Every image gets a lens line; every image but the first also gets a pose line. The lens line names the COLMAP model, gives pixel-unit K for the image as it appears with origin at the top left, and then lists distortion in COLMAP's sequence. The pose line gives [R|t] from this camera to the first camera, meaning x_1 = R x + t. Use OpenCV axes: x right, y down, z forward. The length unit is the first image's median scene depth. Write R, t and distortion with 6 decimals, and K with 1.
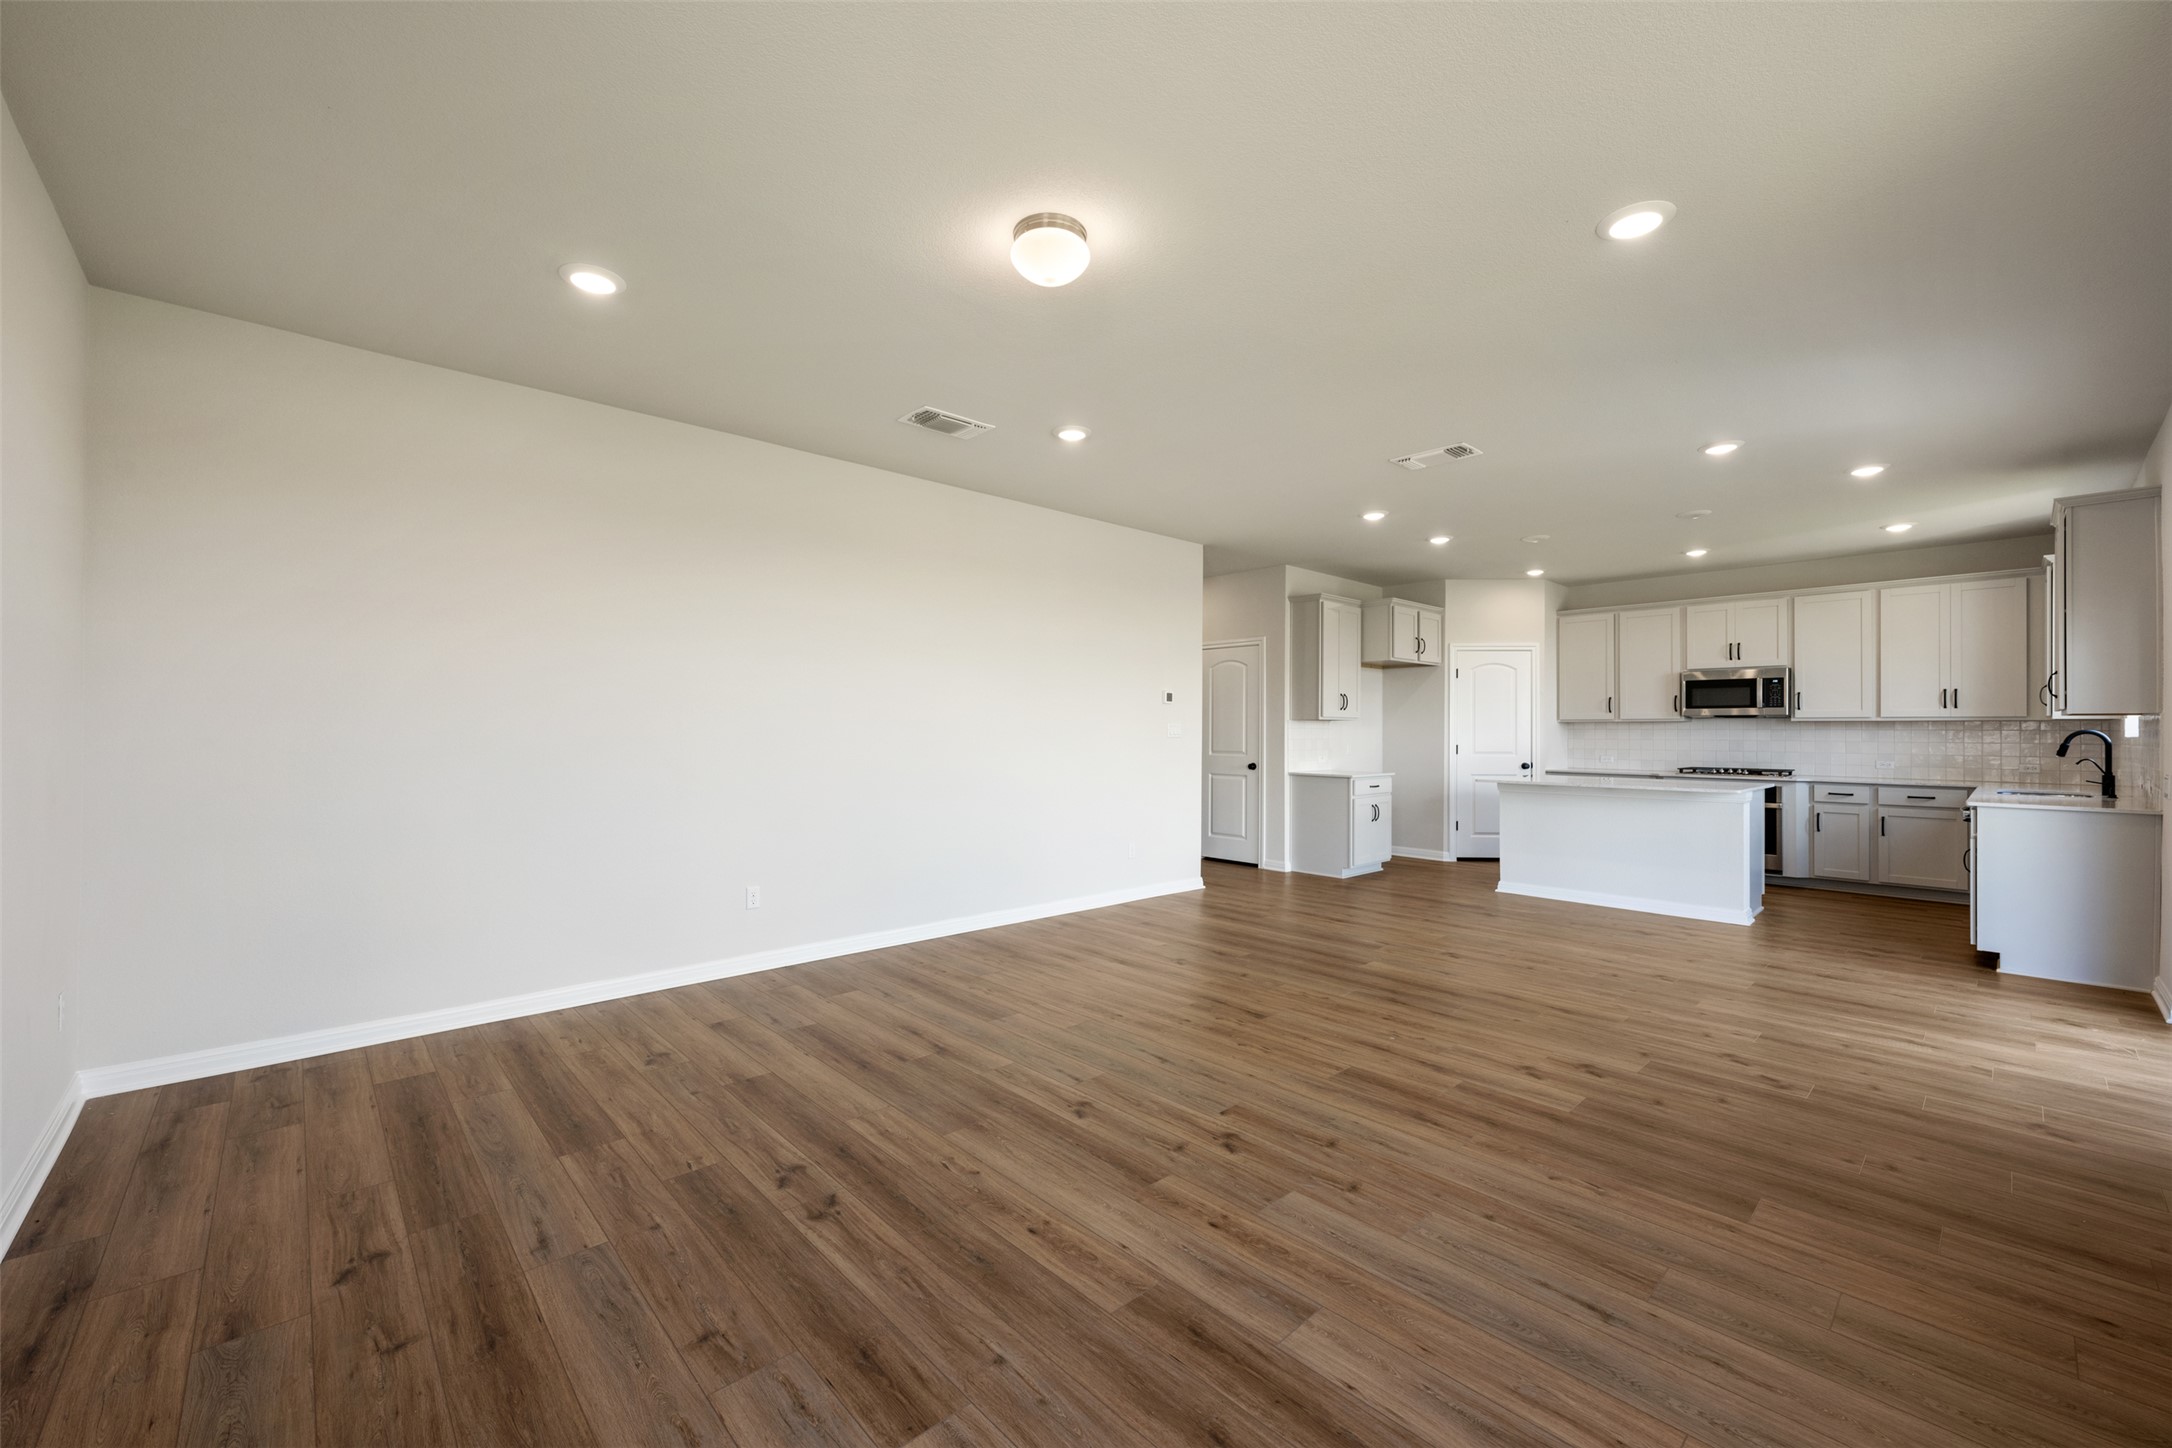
lens RADIAL K [[855.0, 0, 1088.3], [0, 855.0, 723.0], [0, 0, 1]] dist [0.001433, 0.000316]
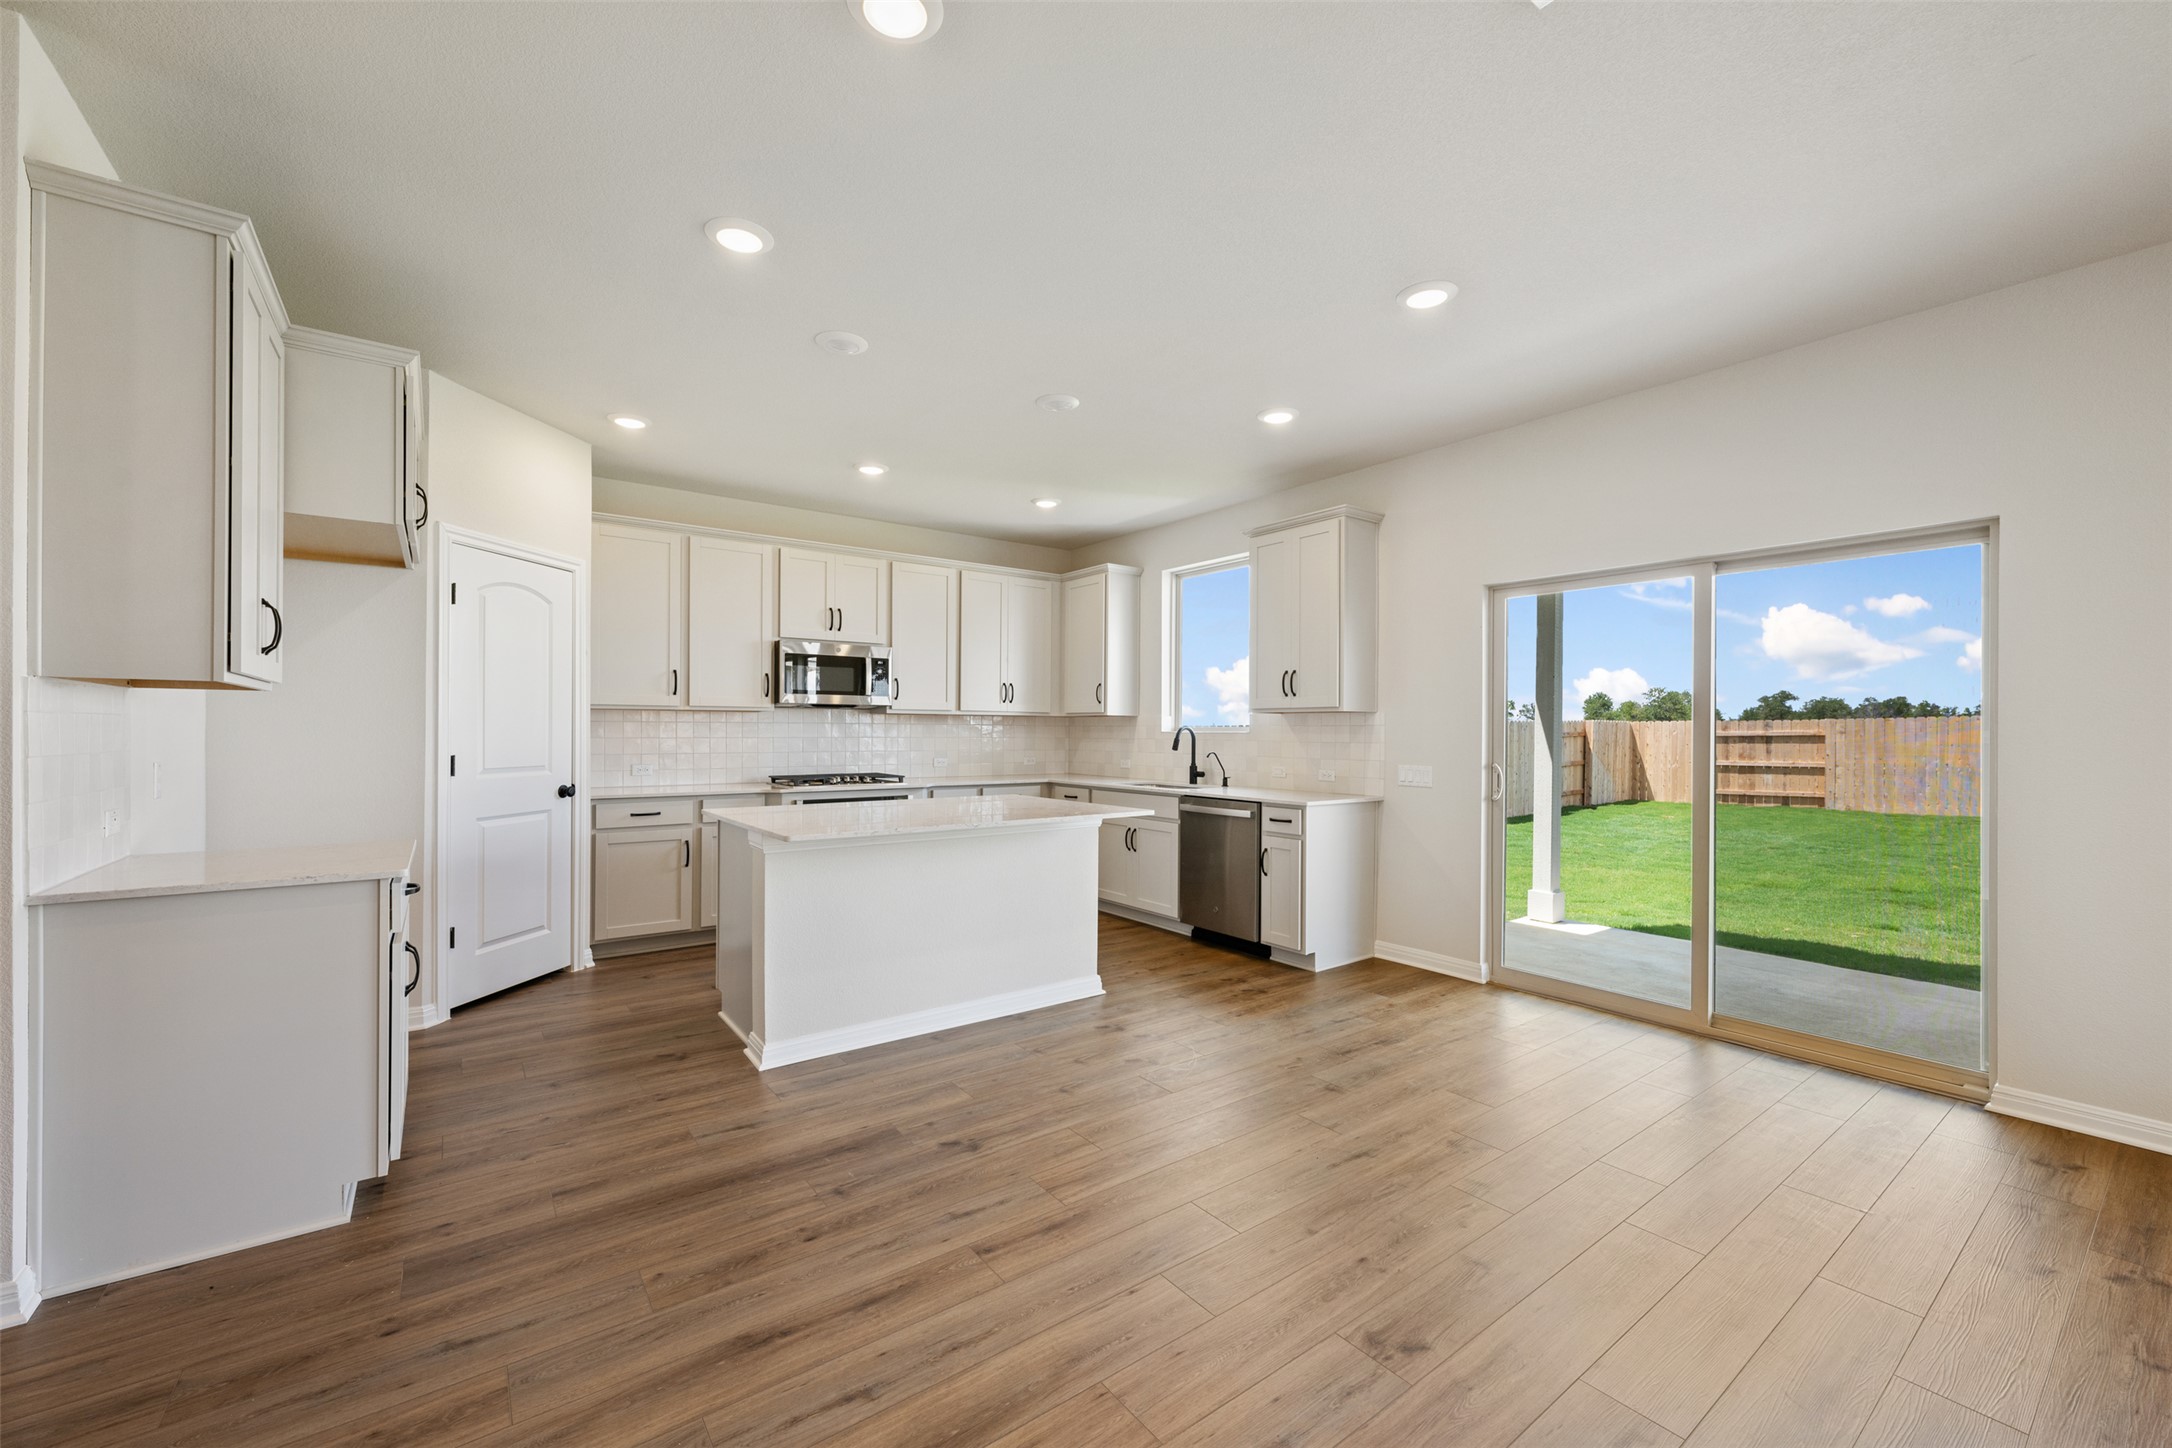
lens RADIAL K [[855.0, 0, 1086.0], [0, 855.0, 734.4], [0, 0, 1]] dist [0.001433, 0.000316]
pose [[0.114275, 0.001803, 0.993448, 0.040173], [-0.002748, 0.999995, -0.001499, 0.017755], [-0.993445, -0.002559, 0.114279, 0.709607]]
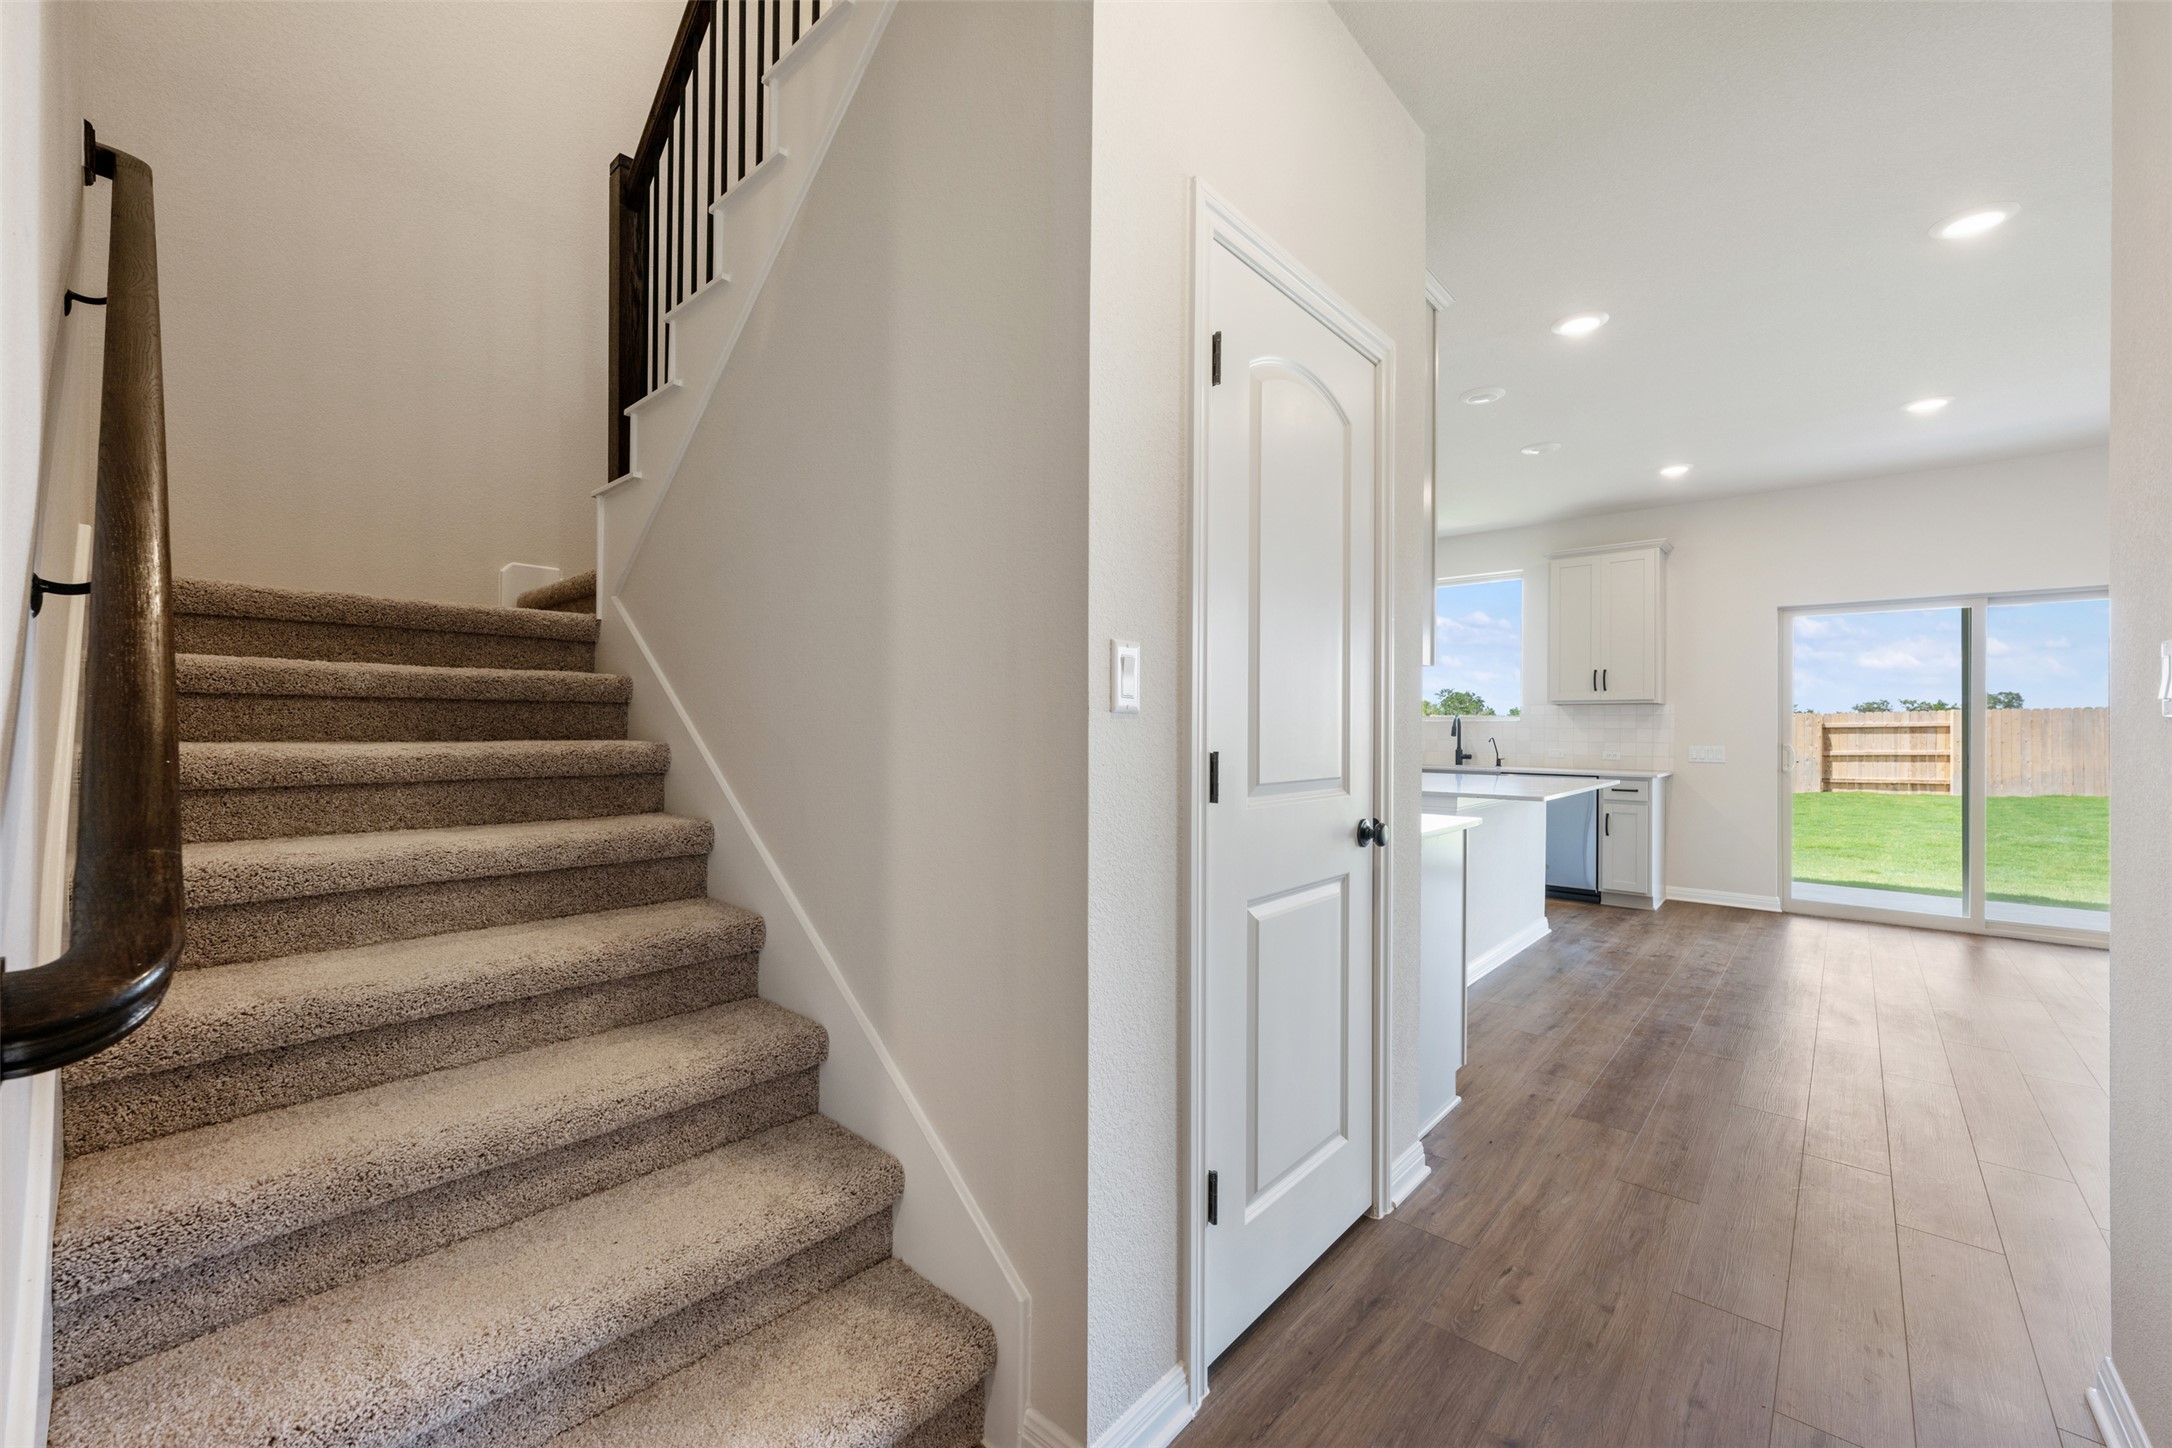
lens RADIAL K [[855.0, 0, 1079.0], [0, 855.0, 724.3], [0, 0, 1]] dist [0.001433, 0.000316]
pose [[-0.093741, 0.009532, 0.995551, -0.038042], [-0.000543, 0.999954, -0.009625, 0.025646], [-0.995596, -0.001443, -0.093731, 1.131305]]
